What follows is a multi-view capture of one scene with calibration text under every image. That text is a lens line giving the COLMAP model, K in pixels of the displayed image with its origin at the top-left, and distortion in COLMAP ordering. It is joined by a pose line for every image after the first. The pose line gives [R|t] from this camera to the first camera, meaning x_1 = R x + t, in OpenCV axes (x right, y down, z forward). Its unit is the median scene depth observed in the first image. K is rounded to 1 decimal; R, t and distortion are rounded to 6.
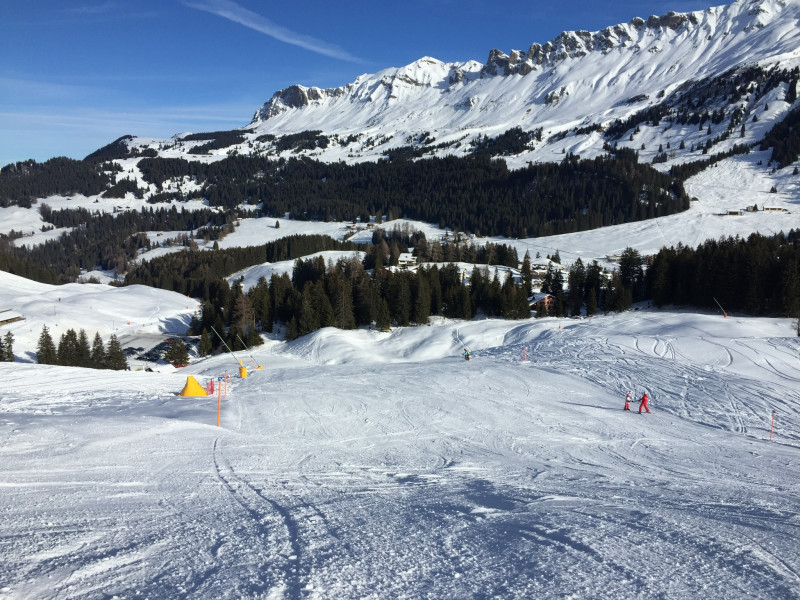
lens RADIAL K [[692.9, 0, 396.3], [0, 692.9, 298.4], [0, 0, 1]] dist [0.119941, -0.146094]
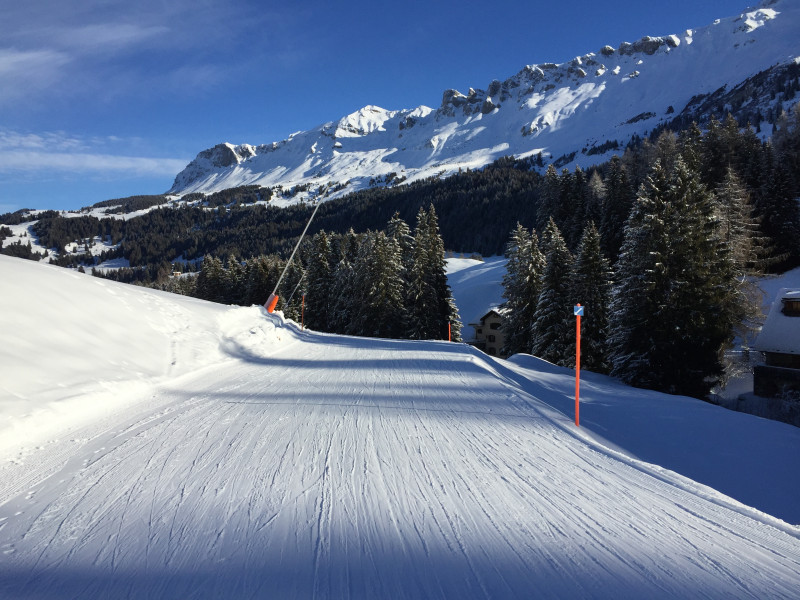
lens RADIAL K [[692.9, 0, 396.3], [0, 692.9, 298.4], [0, 0, 1]] dist [0.119941, -0.146094]
pose [[0.991722, -0.061855, 0.112527, -0.050845], [0.073841, 0.991655, -0.105680, 0.003116], [-0.105051, 0.113114, 0.988013, 0.162466]]
